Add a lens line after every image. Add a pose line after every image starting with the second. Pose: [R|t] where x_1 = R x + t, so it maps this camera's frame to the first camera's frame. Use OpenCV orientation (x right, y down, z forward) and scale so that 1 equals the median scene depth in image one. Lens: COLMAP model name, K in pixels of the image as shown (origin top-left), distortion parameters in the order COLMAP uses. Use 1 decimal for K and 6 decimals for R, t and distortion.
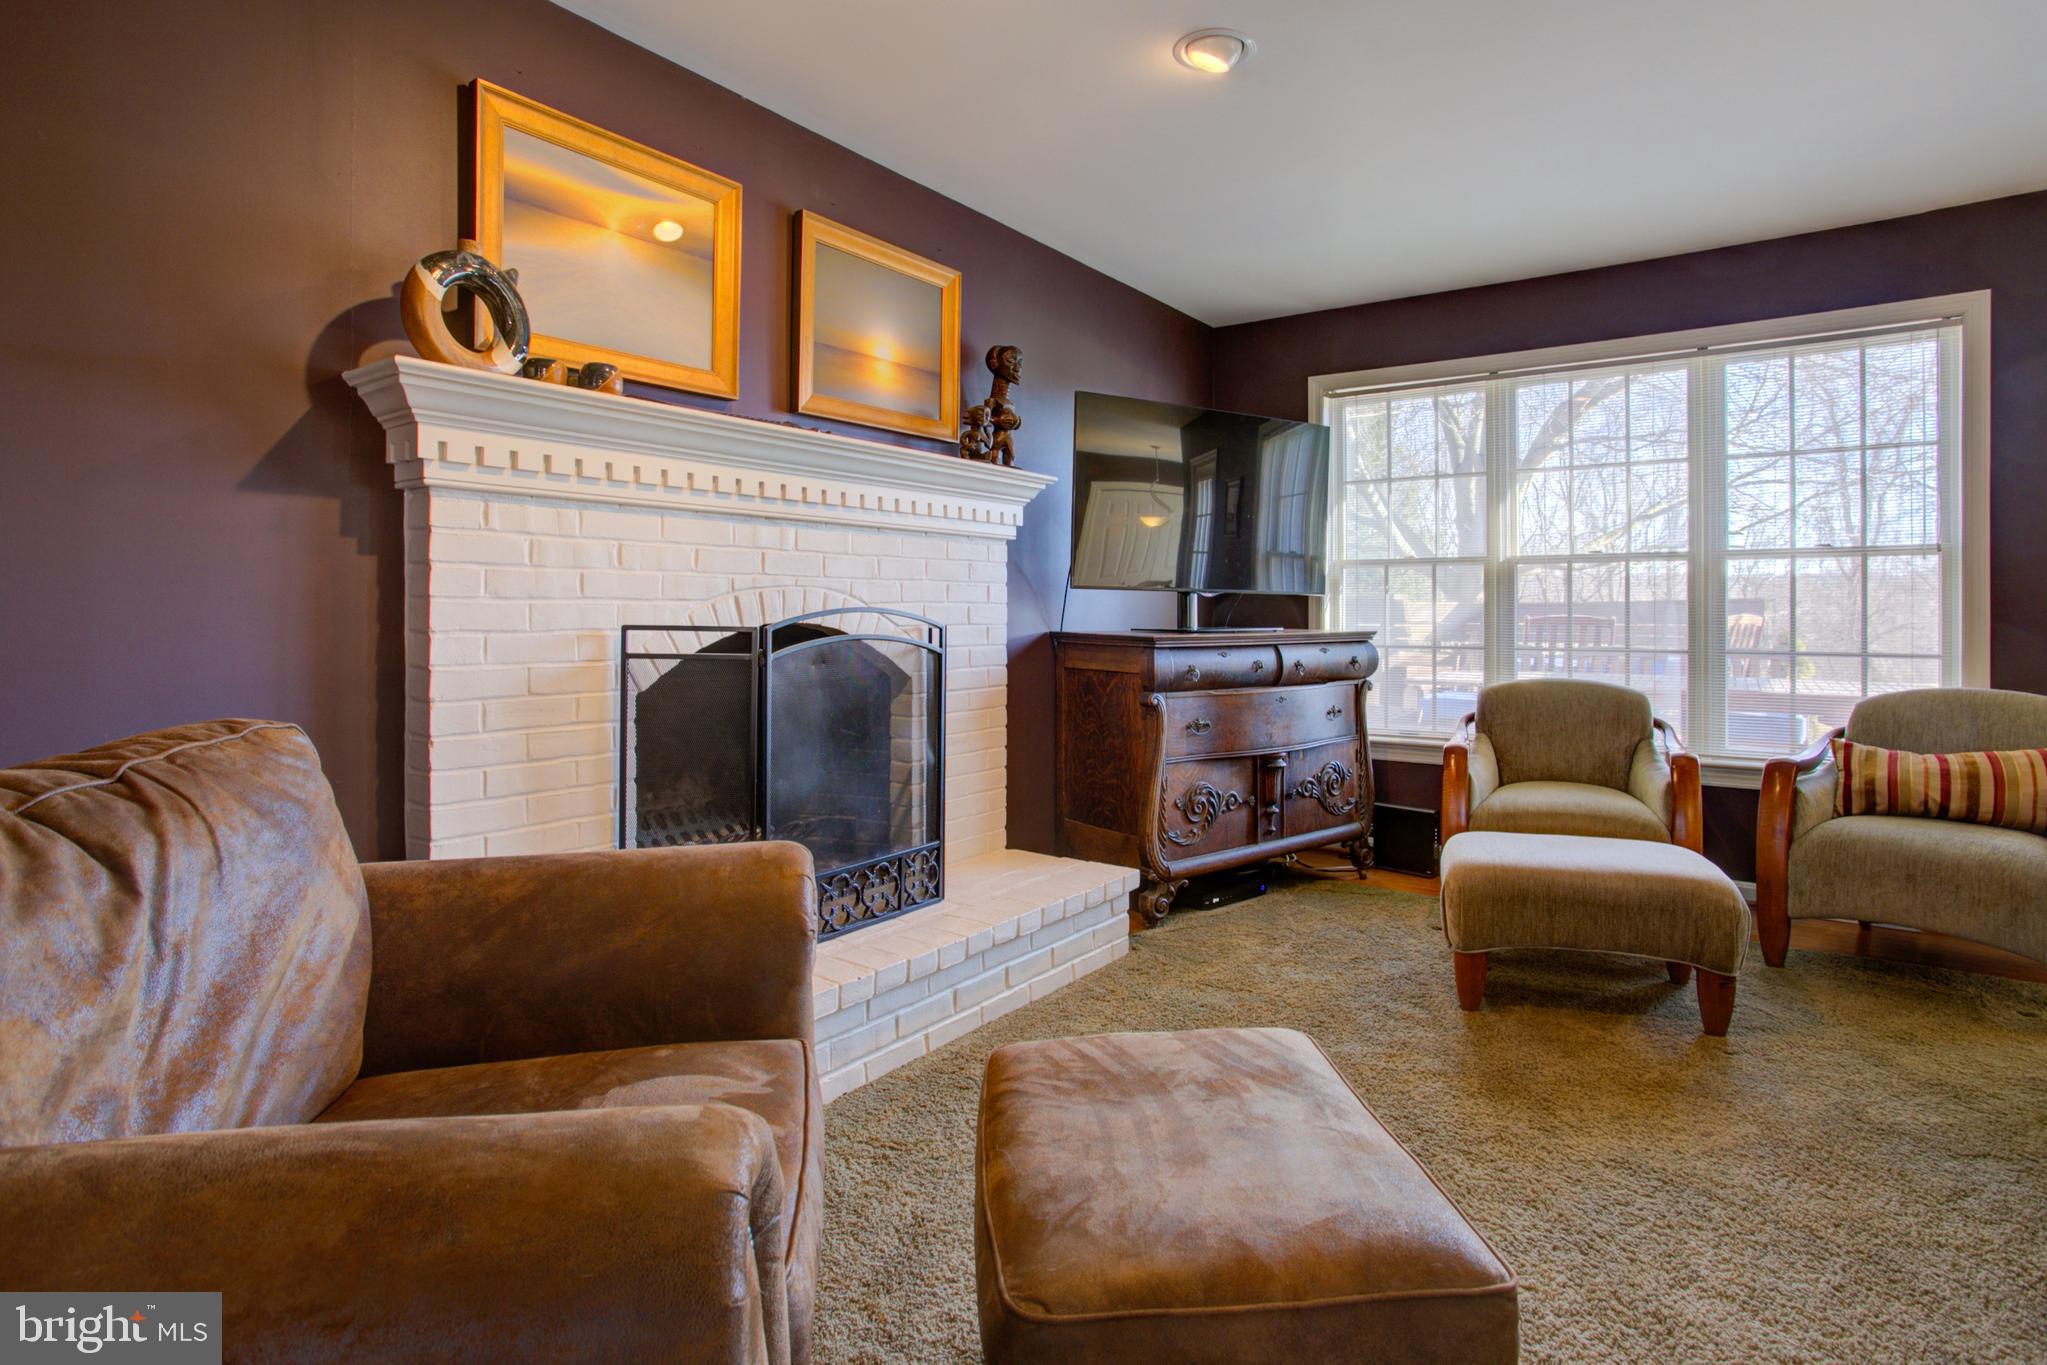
lens RADIAL K [[1077.2, 0, 1029.9], [0, 1077.2, 611.0], [0, 0, 1]] dist [-0.029065, 0.000054]
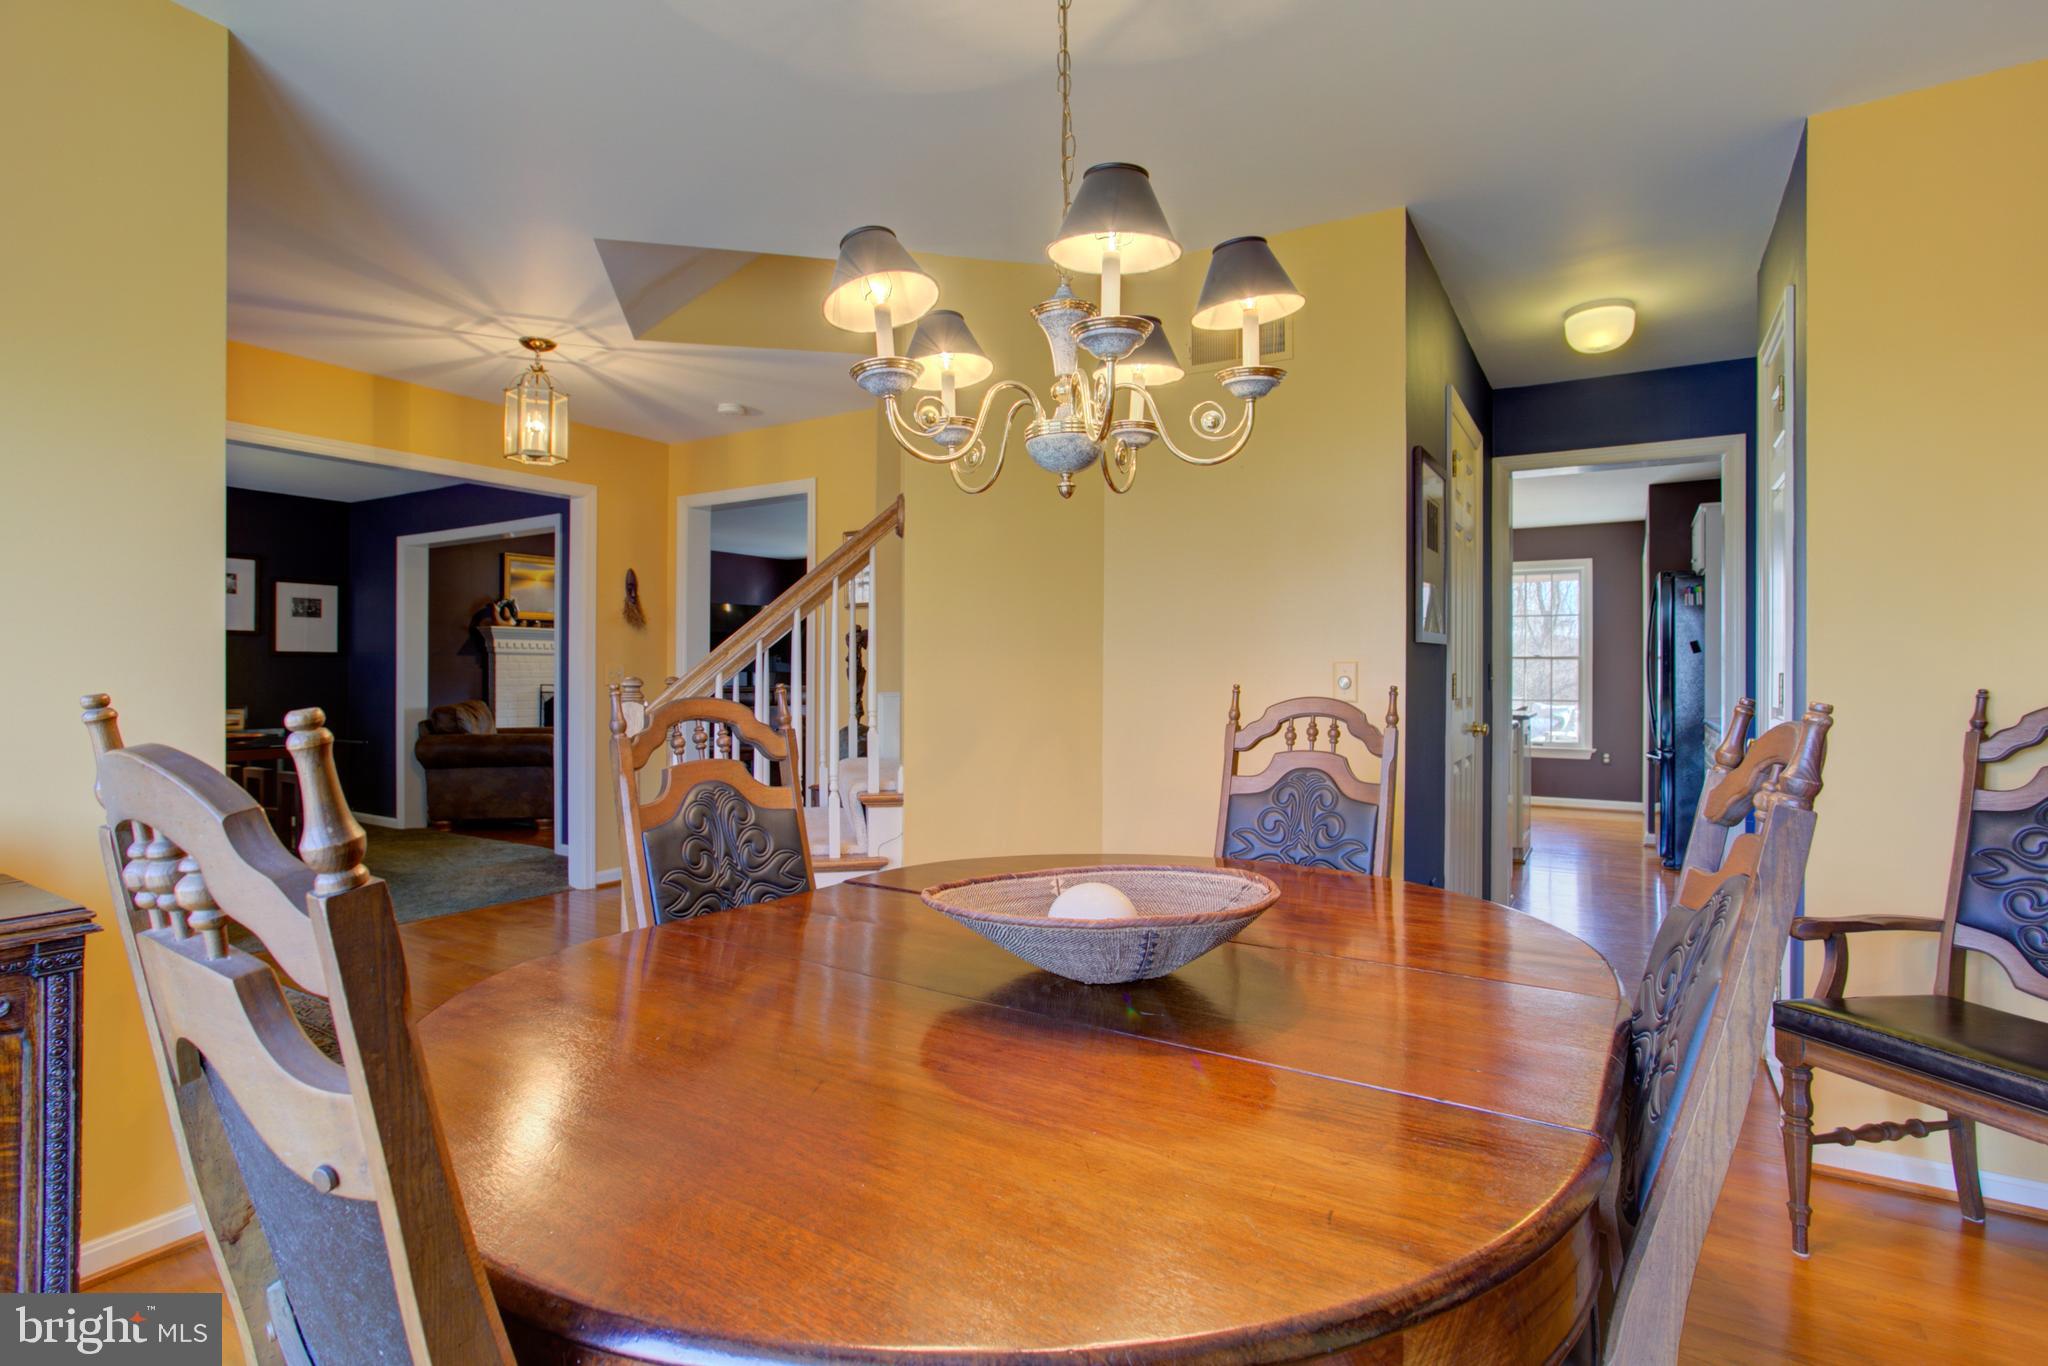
lens RADIAL K [[1022.3, 0, 1018.2], [0, 1022.3, 673.7], [0, 0, 1]] dist [-0.040436, 0.037925]
pose [[0.995763, 0.001688, 0.091936, 0.691676], [-0.001936, 0.999995, 0.002612, -0.026182], [-0.091931, -0.002779, 0.995761, -1.941184]]
